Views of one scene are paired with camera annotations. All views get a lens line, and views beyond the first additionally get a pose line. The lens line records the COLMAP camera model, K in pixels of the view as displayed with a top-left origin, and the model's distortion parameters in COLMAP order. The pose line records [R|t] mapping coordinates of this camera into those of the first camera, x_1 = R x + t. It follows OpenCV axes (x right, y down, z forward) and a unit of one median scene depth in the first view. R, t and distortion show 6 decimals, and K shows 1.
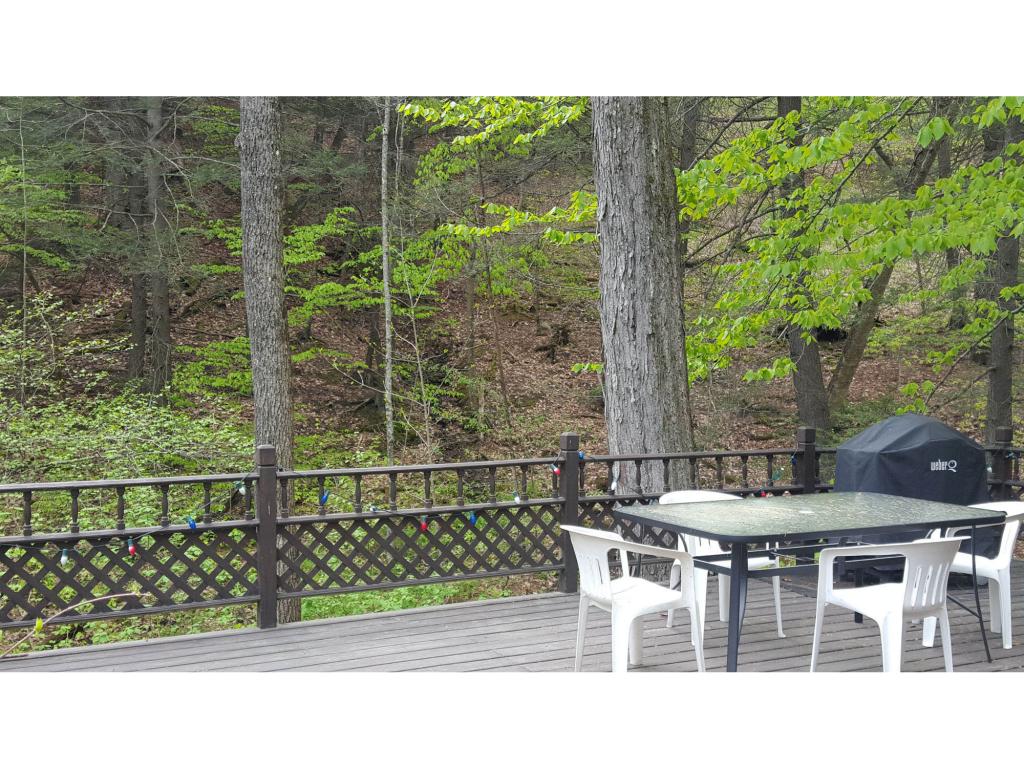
lens RADIAL K [[820.6, 0, 512.4], [0, 820.6, 383.5], [0, 0, 1]] dist [-0.001361, -0.008625]
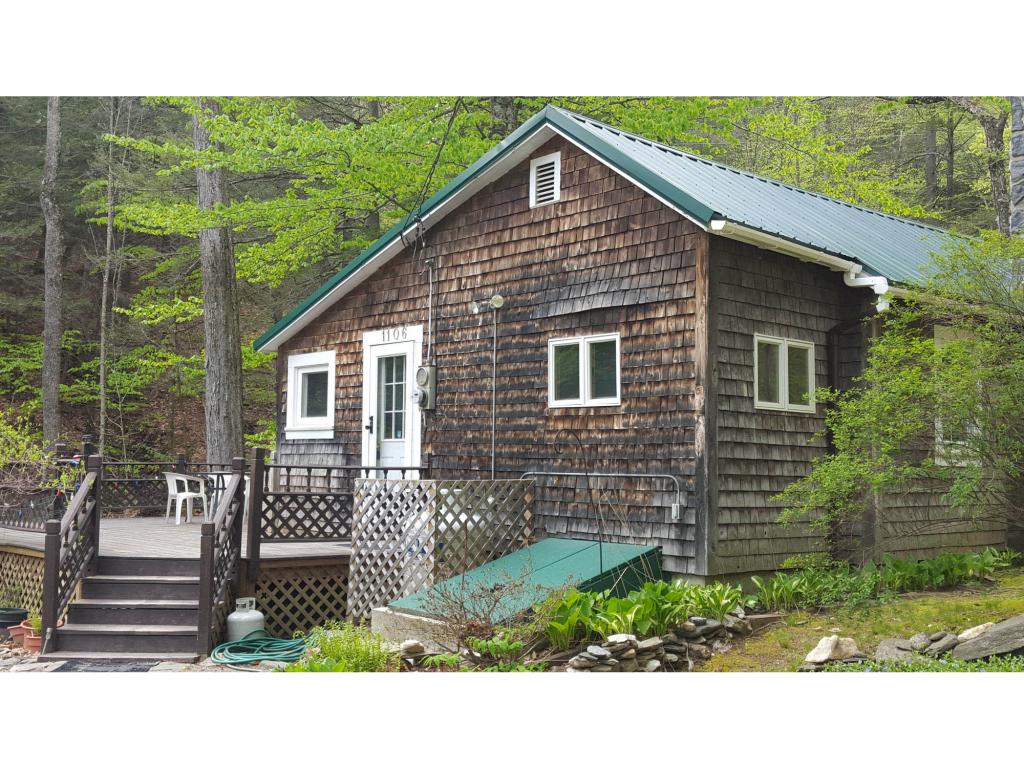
lens RADIAL K [[820.6, 0, 500.1], [0, 820.6, 424.6], [0, 0, 1]] dist [-0.001361, -0.008625]
pose [[0.954030, 0.027842, 0.298414, 0.080567], [-0.004453, 0.996883, -0.078774, 0.053587], [-0.299677, 0.073824, 0.951180, -0.545125]]
